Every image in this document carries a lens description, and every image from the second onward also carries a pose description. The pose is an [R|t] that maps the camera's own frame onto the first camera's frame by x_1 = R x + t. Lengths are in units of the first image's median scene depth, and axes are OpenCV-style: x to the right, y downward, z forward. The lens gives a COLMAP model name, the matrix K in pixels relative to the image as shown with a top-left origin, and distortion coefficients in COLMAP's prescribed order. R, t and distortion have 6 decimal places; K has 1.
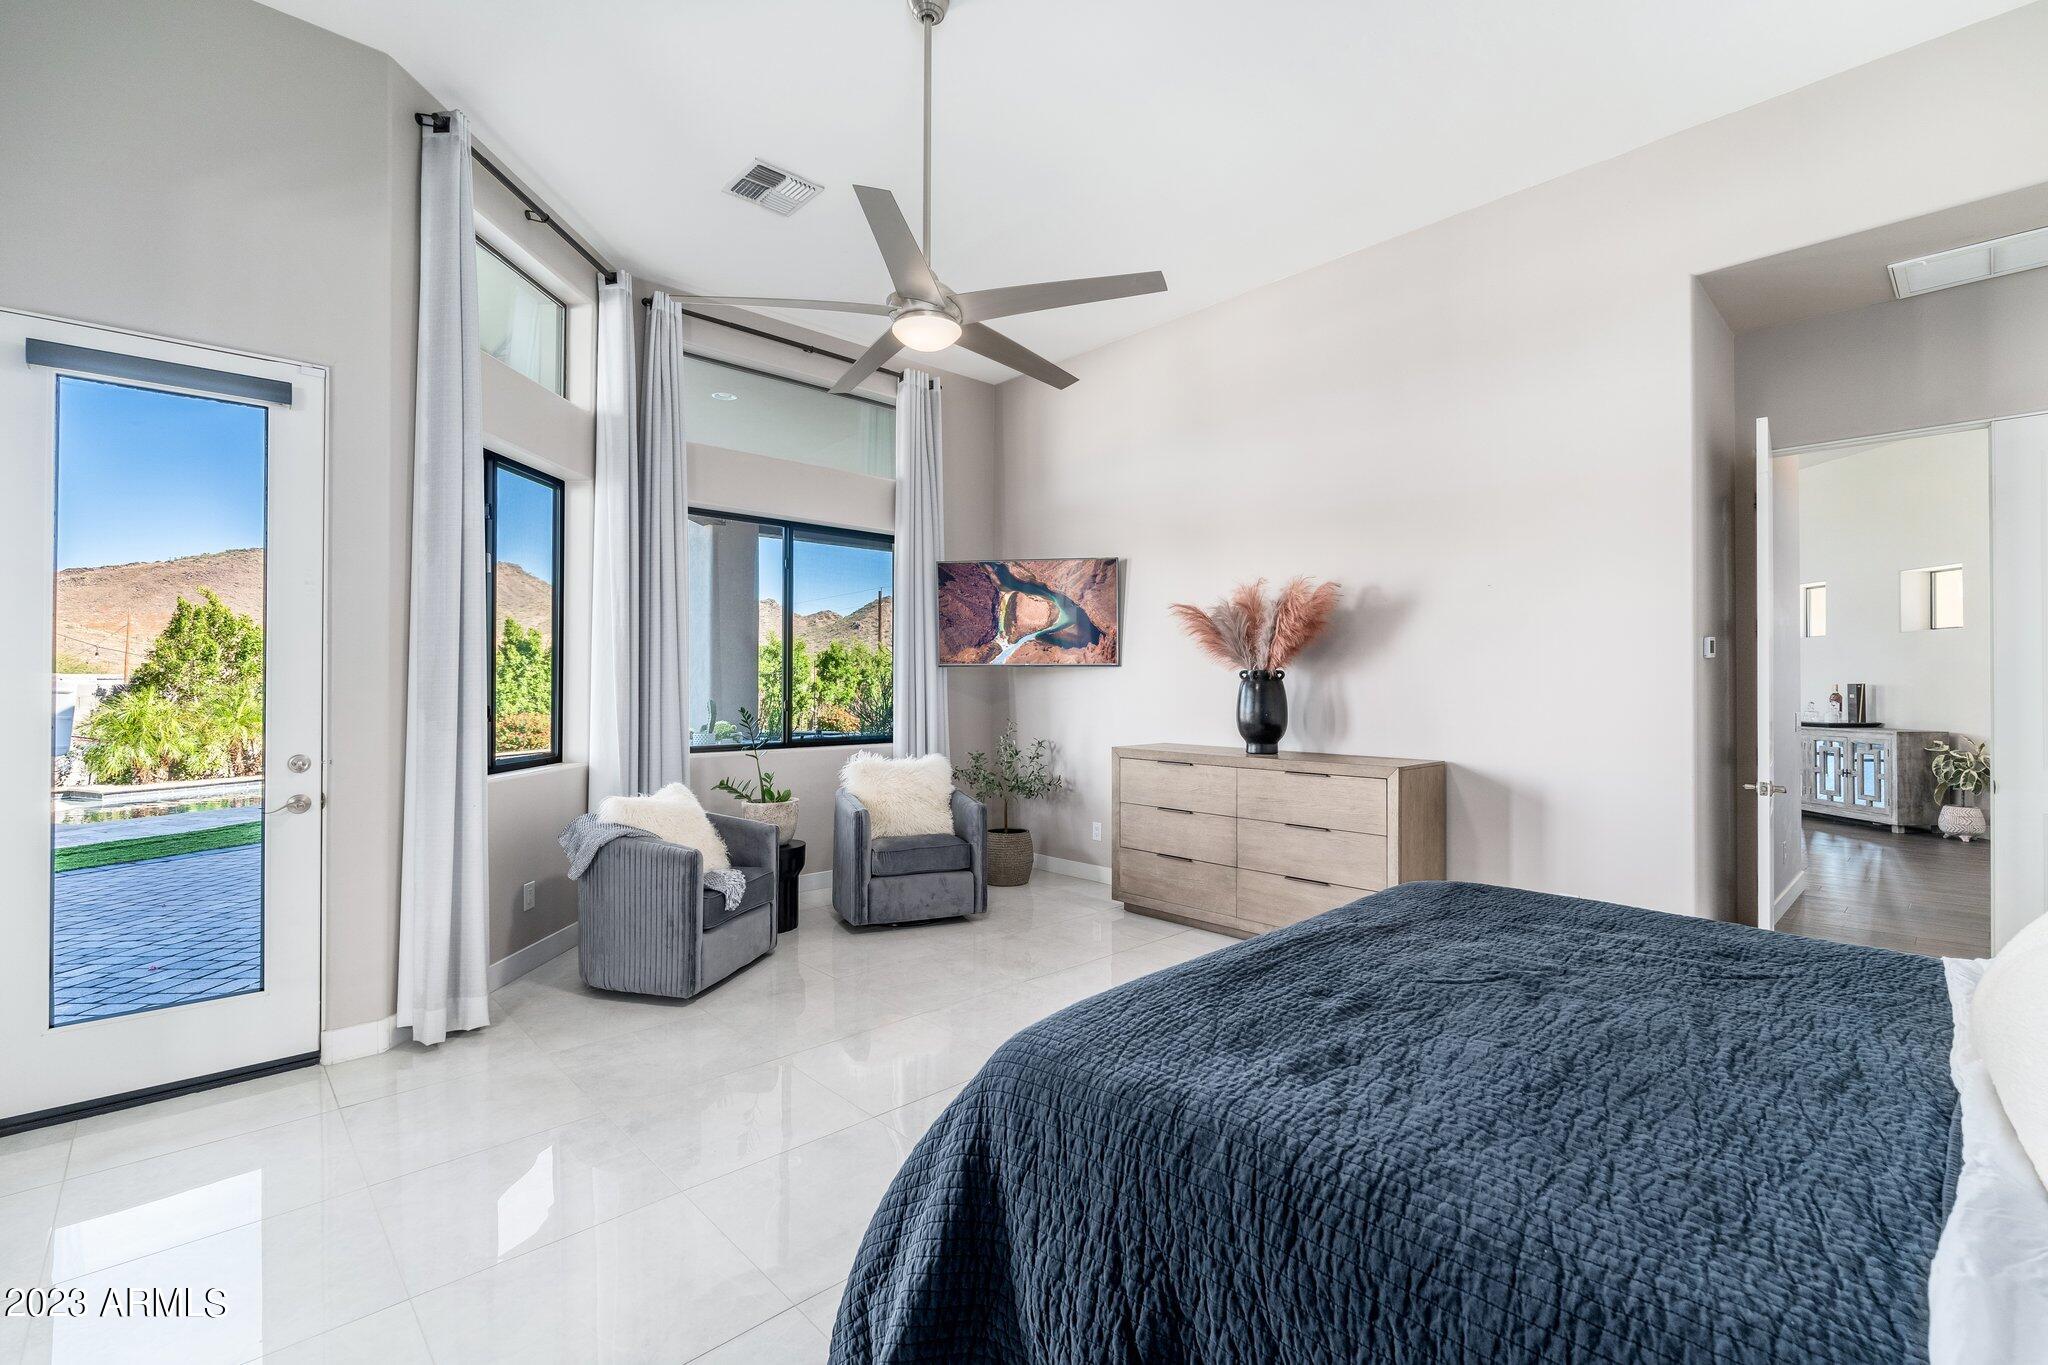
lens RADIAL K [[913.1, 0, 1024.0], [0, 913.1, 682.5], [0, 0, 1]] dist [0.001567, 0.000672]
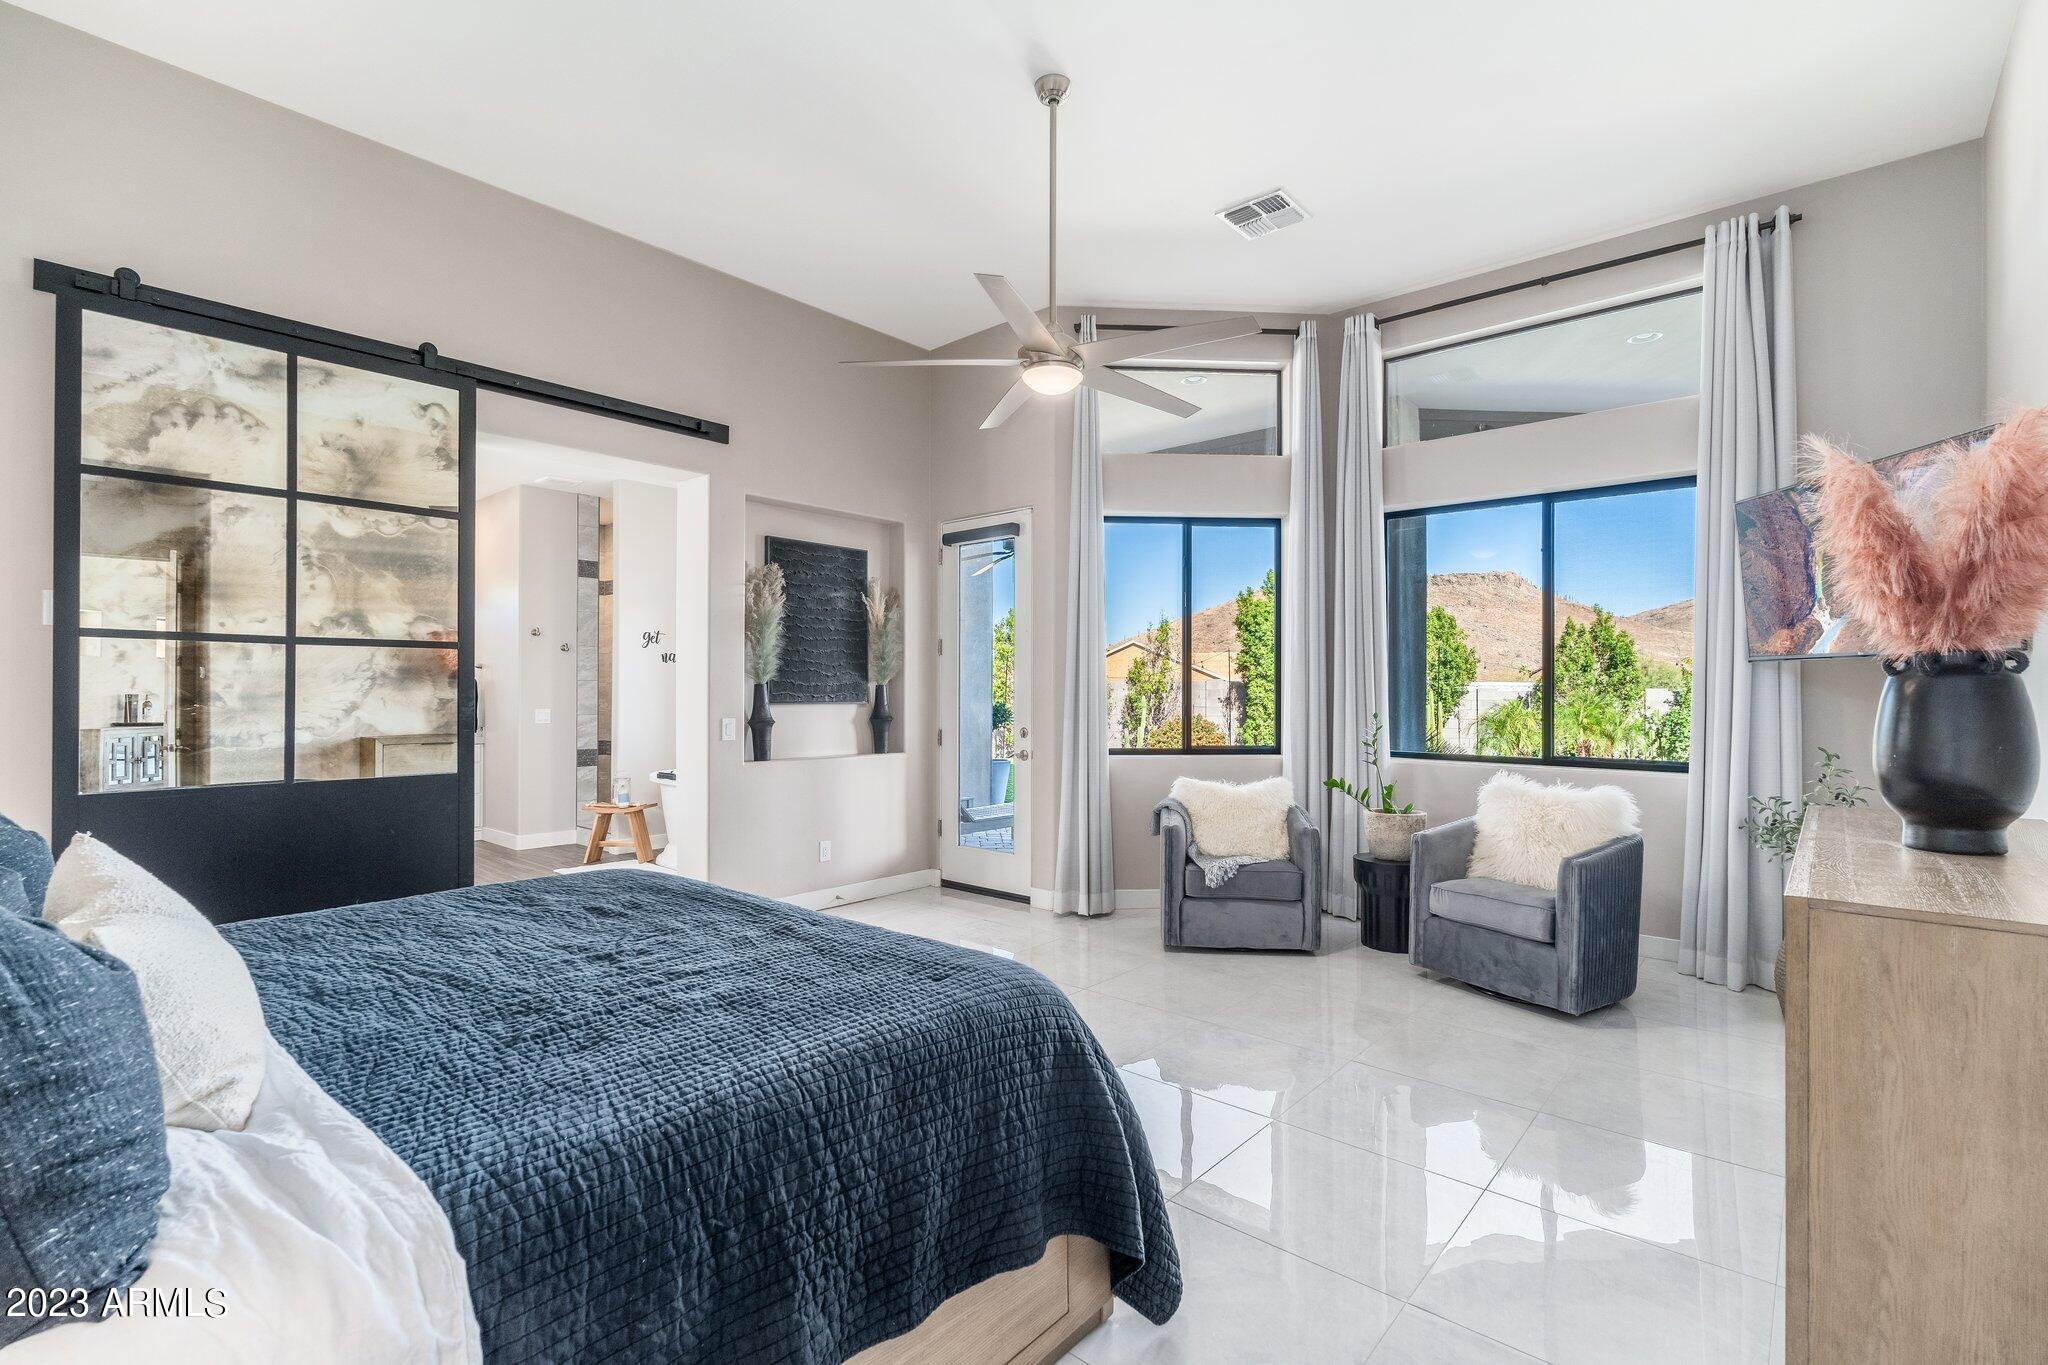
lens RADIAL K [[927.2, 0, 1024.0], [0, 927.2, 682.5], [0, 0, 1]] dist [0.001455, 0.000583]
pose [[0.098124, -0.009093, -0.995133, 0.648287], [-0.001065, 0.999957, -0.009242, 0.005320], [0.995174, 0.001966, 0.098110, 0.535529]]
